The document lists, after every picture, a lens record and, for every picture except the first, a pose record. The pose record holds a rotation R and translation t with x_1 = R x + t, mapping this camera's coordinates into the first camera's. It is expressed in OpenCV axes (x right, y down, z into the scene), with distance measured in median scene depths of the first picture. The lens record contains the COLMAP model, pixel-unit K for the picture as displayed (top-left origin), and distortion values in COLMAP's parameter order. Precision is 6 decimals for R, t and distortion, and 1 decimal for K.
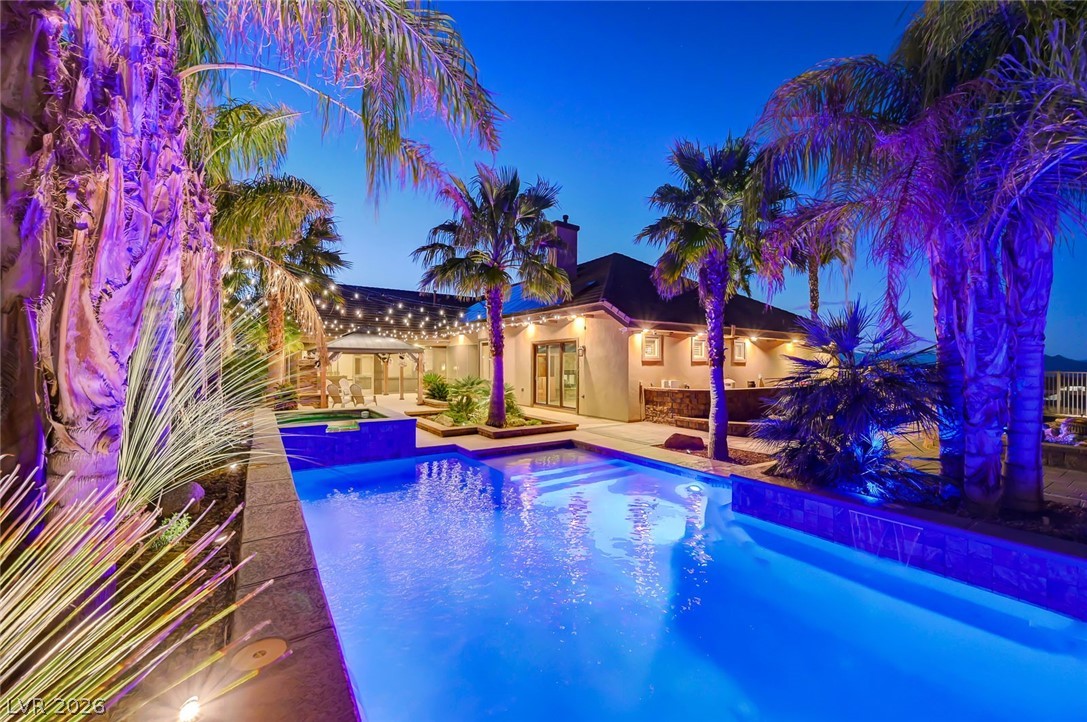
lens RADIAL K [[429.9, 0, 543.4], [0, 429.9, 361.6], [0, 0, 1]] dist [-0.002102, 0.000400]
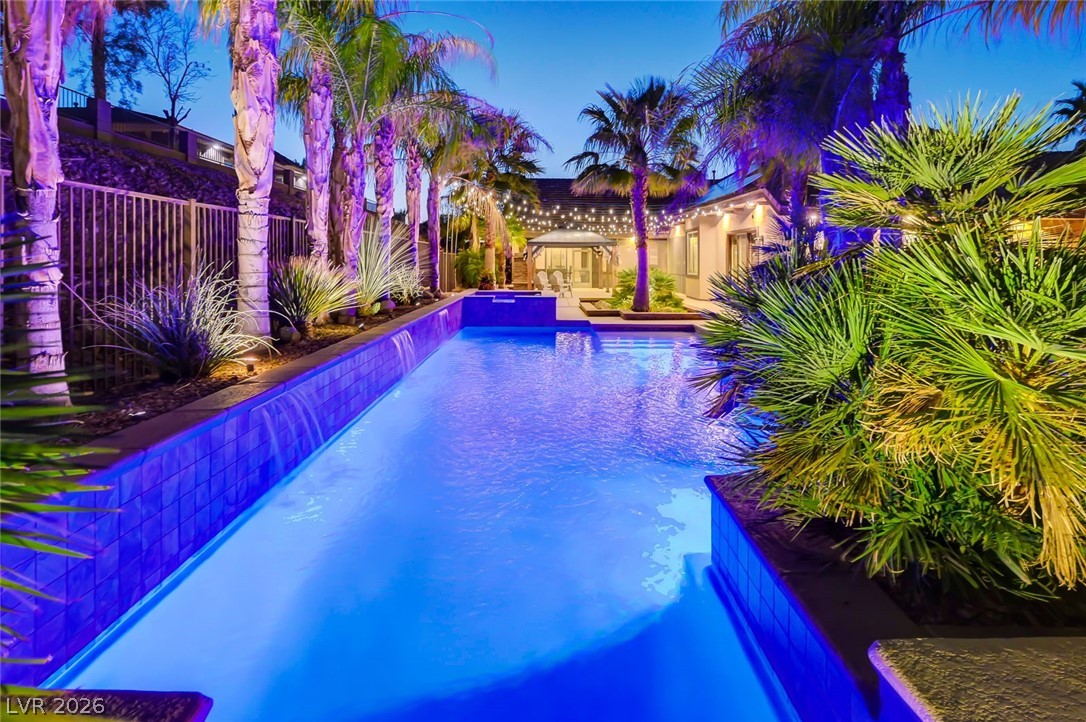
lens RADIAL K [[567.9, 0, 550.8], [0, 567.9, 258.4], [0, 0, 1]] dist [-0.003730, 0.000522]
pose [[0.844135, -0.002633, -0.536124, 0.365614], [0.002767, 0.999996, -0.000553, 0.011838], [0.536124, -0.001017, 0.844139, -0.267301]]
